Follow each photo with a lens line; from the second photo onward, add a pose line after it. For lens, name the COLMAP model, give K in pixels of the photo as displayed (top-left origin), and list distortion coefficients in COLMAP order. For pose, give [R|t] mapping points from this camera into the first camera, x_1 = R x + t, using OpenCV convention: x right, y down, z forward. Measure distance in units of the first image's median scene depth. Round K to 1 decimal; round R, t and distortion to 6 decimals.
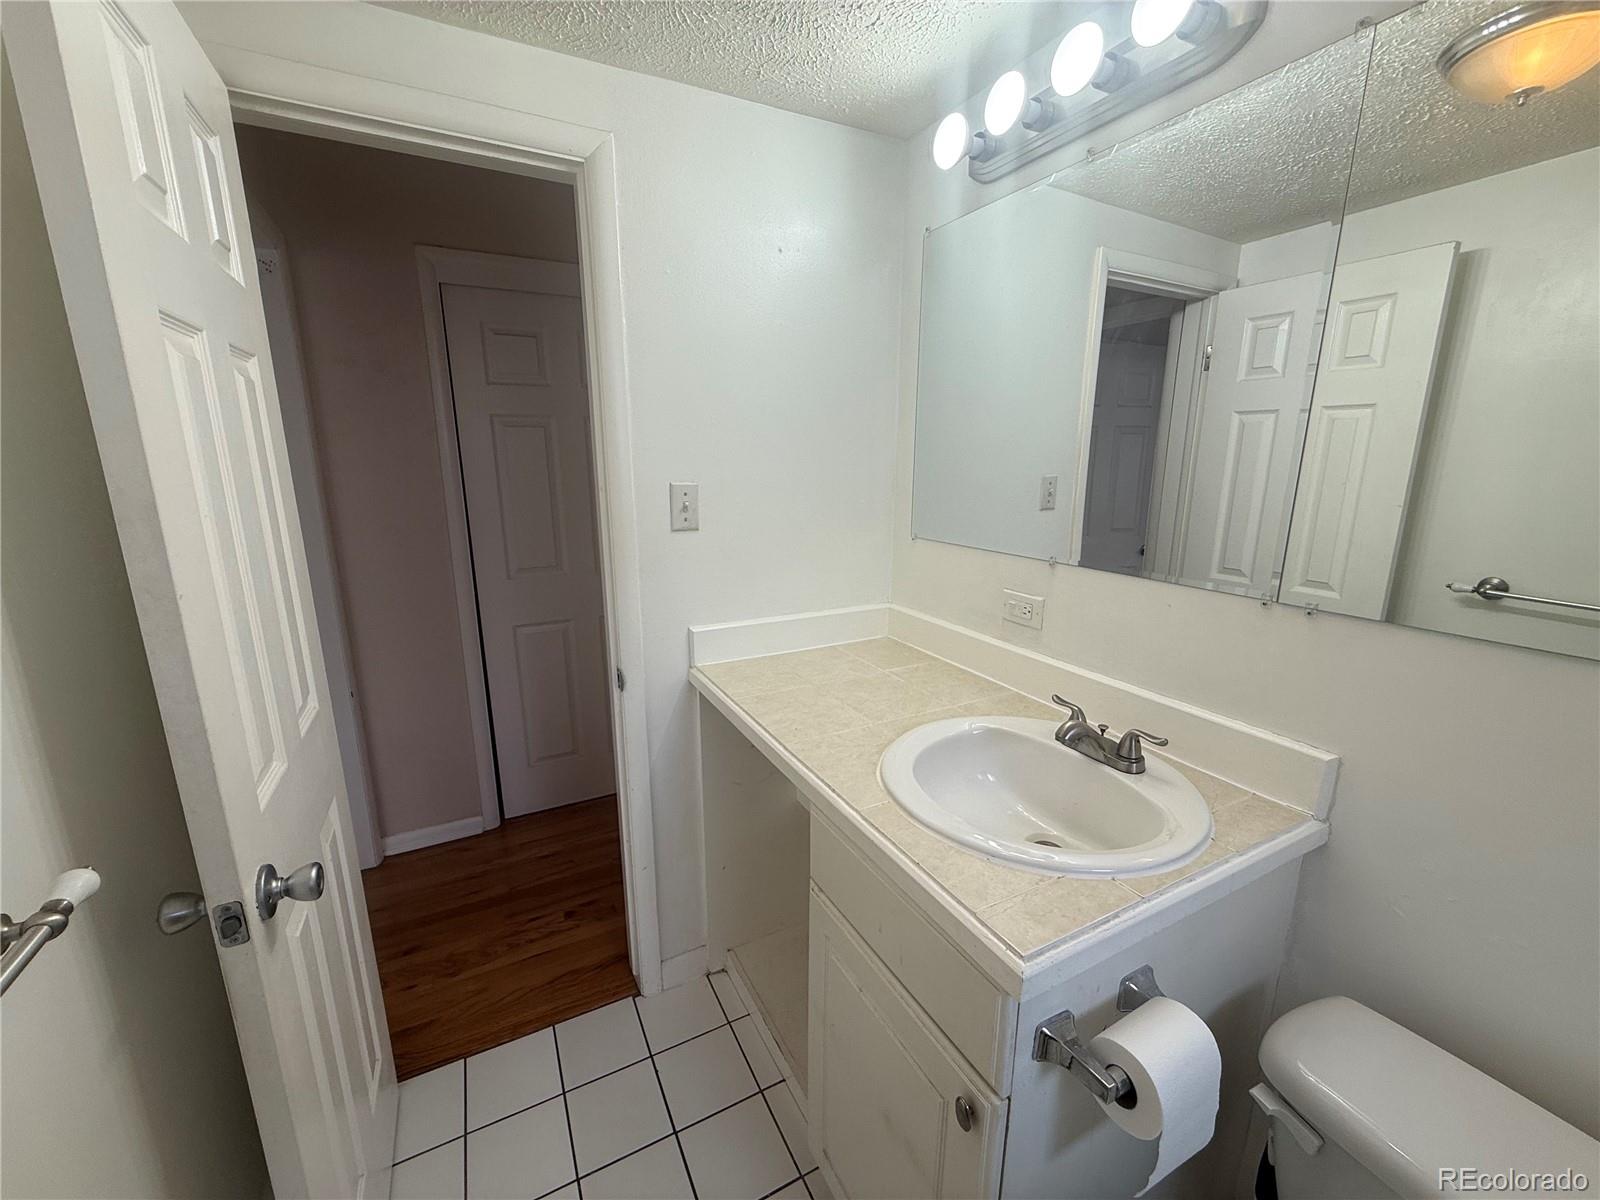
lens RADIAL K [[638.3, 0, 797.5], [0, 638.3, 600.3], [0, 0, 1]] dist [0.001708, -0.000024]
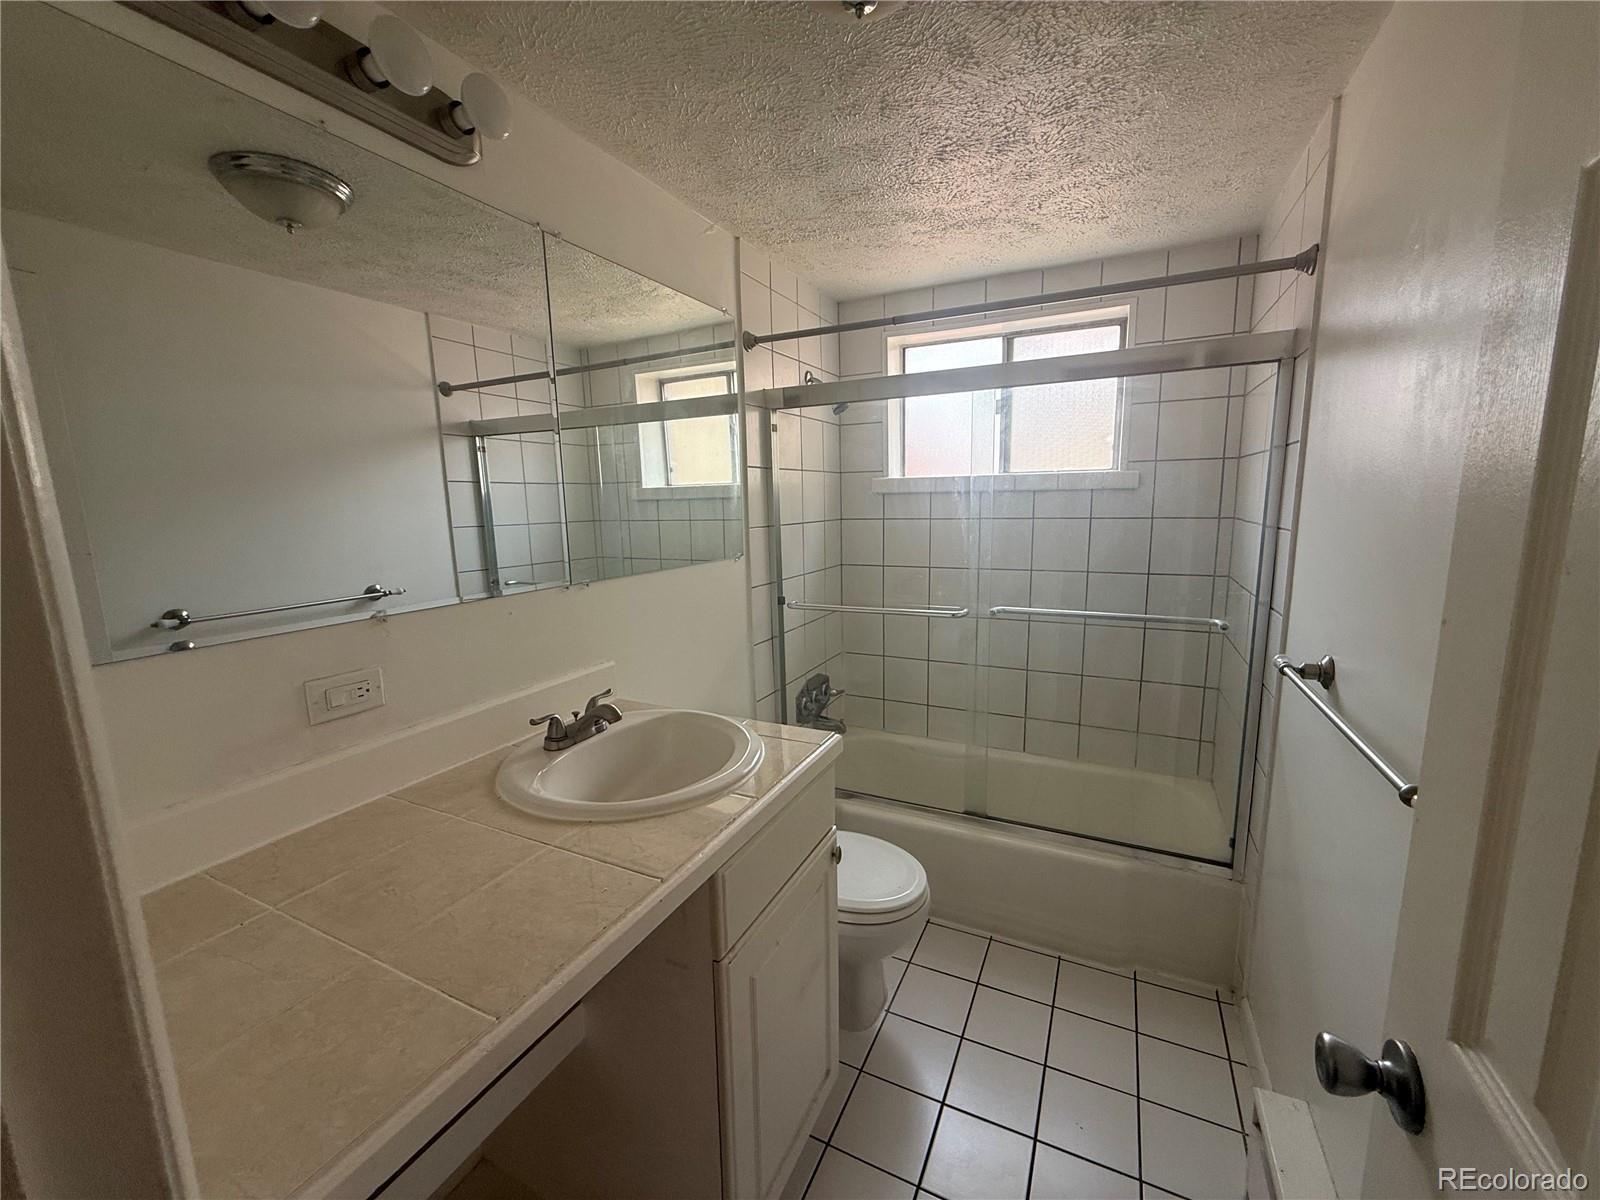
lens RADIAL K [[638.8, 0, 797.8], [0, 638.8, 600.9], [0, 0, 1]] dist [0.000610, 0.000184]
pose [[-0.593216, -0.114099, 0.796917, -0.550711], [0.199340, 0.938260, 0.282722, -0.200472], [-0.779974, 0.326573, -0.533846, 0.998930]]
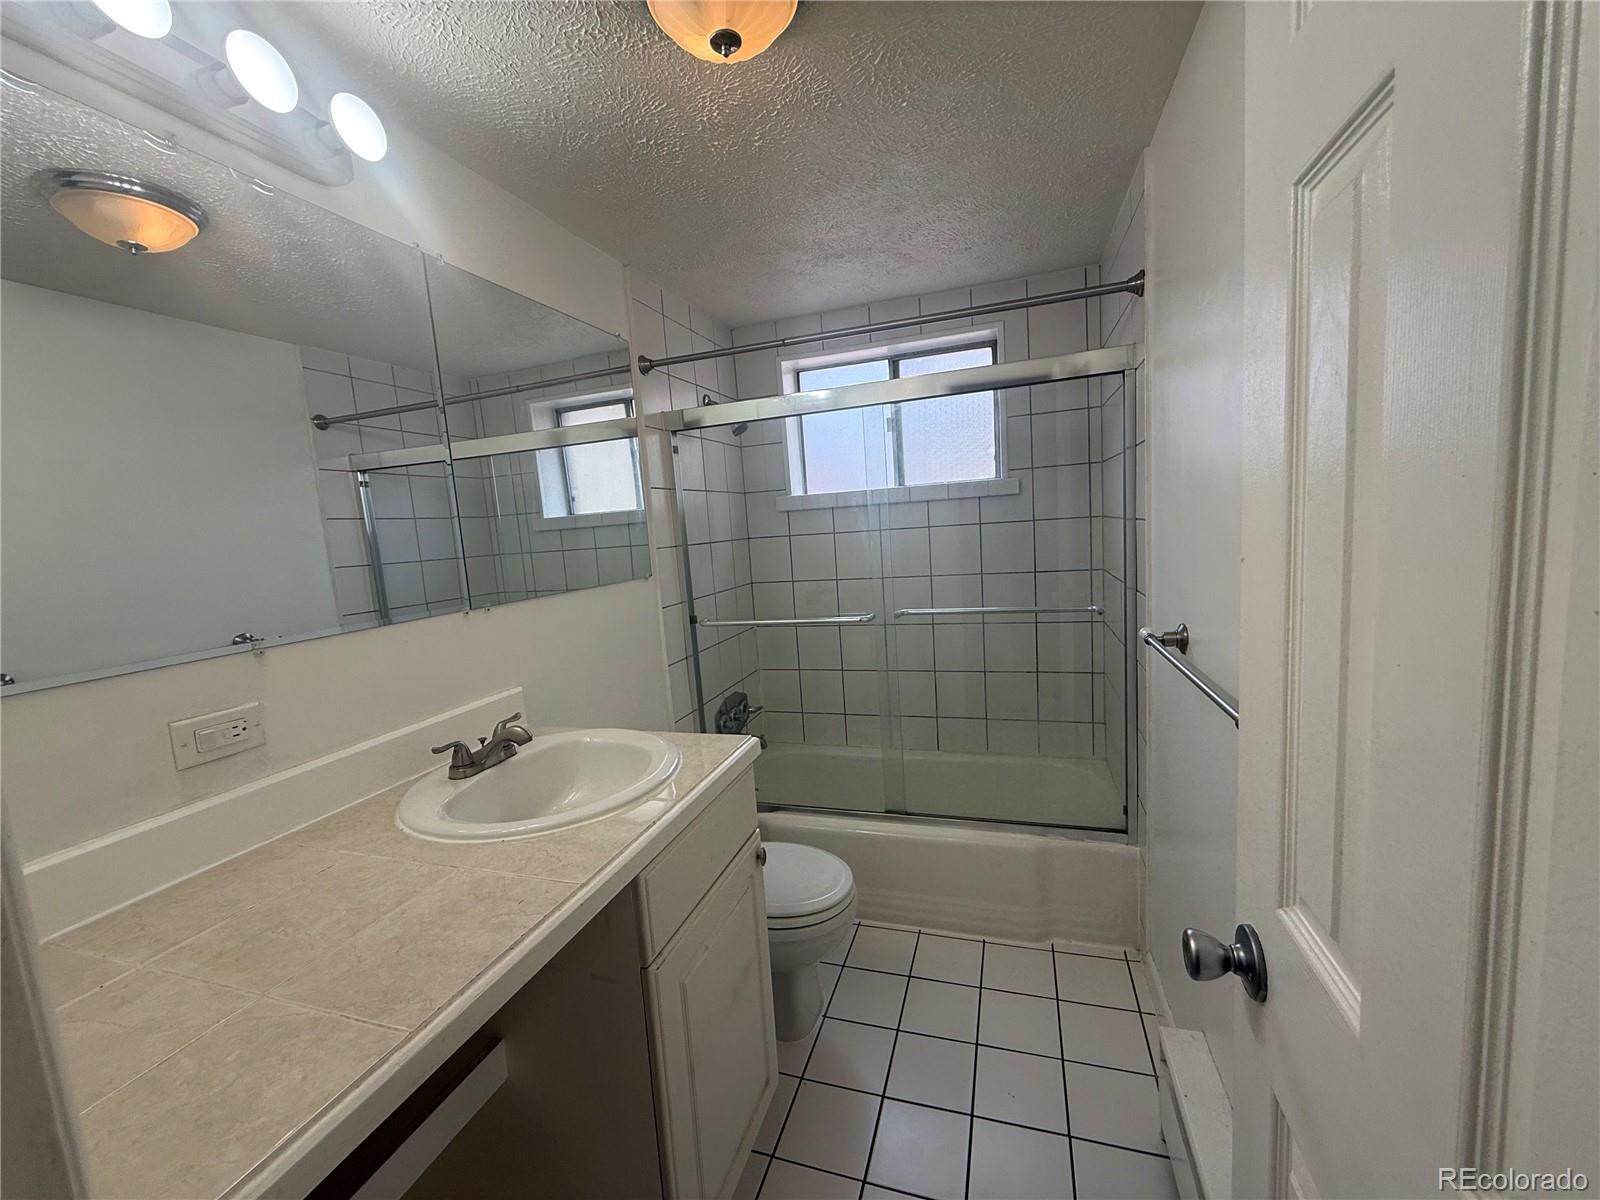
lens RADIAL K [[638.3, 0, 797.5], [0, 638.3, 600.3], [0, 0, 1]] dist [0.001708, -0.000024]
pose [[-0.697796, -0.036583, 0.715362, -0.581953], [0.225849, 0.936517, 0.268196, -0.171474], [-0.679760, 0.348710, -0.645235, 1.018315]]
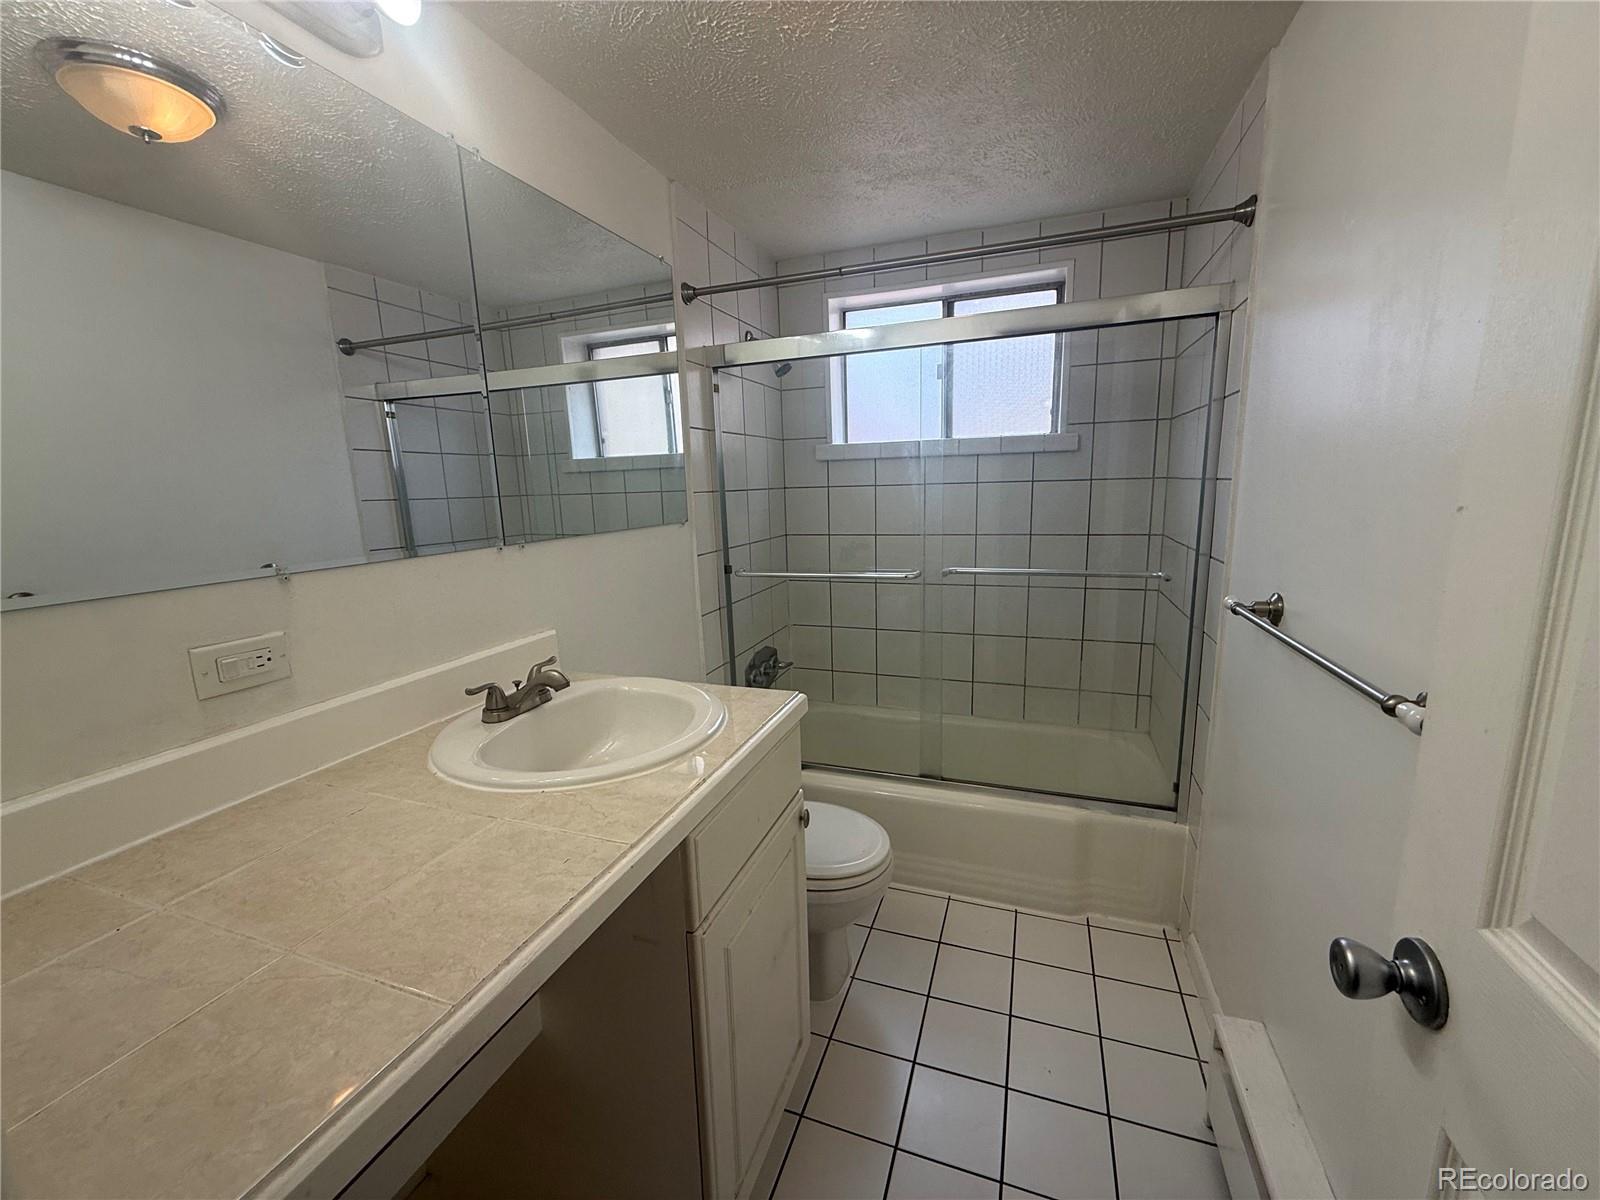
lens RADIAL K [[639.6, 0, 798.8], [0, 639.6, 599.6], [0, 0, 1]] dist [0.001188, -0.000105]
pose [[-0.676461, -0.112186, 0.727884, -0.493727], [0.193334, 0.926618, 0.322492, -0.150457], [-0.710649, 0.358878, -0.605132, 1.016847]]
